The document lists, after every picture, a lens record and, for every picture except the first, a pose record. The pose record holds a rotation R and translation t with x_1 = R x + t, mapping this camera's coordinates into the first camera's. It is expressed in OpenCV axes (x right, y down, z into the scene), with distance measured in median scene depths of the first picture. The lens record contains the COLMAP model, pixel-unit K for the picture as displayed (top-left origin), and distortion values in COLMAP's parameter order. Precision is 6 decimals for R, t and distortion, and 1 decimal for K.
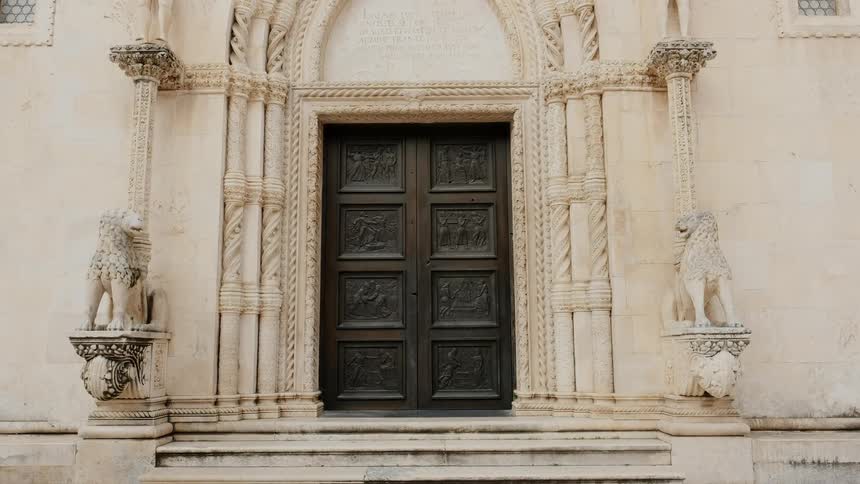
lens RADIAL K [[706.5, 0, 427.8], [0, 706.5, 248.2], [0, 0, 1]] dist [-0.005004, -0.001619]
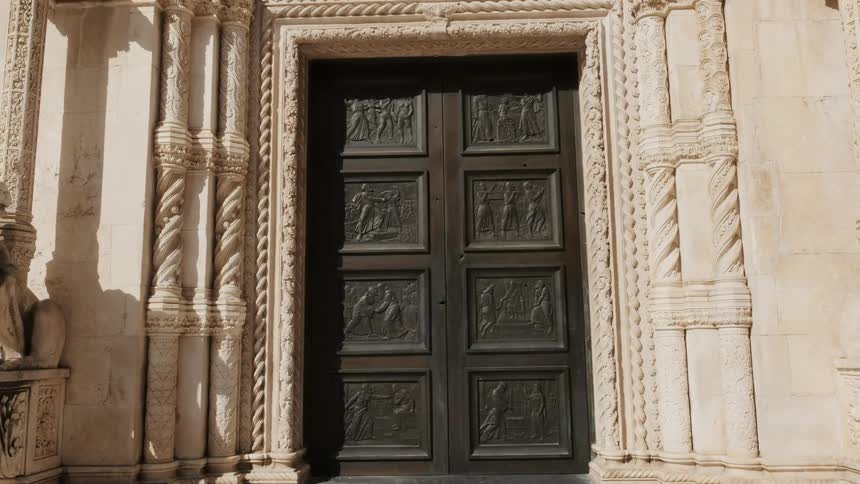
lens RADIAL K [[706.5, 0, 427.8], [0, 706.5, 248.2], [0, 0, 1]] dist [-0.005004, -0.001619]
pose [[0.999678, -0.010856, -0.022936, -0.017092], [0.010848, 0.999941, -0.000473, 0.012377], [0.022940, 0.000224, 0.999737, 0.325991]]
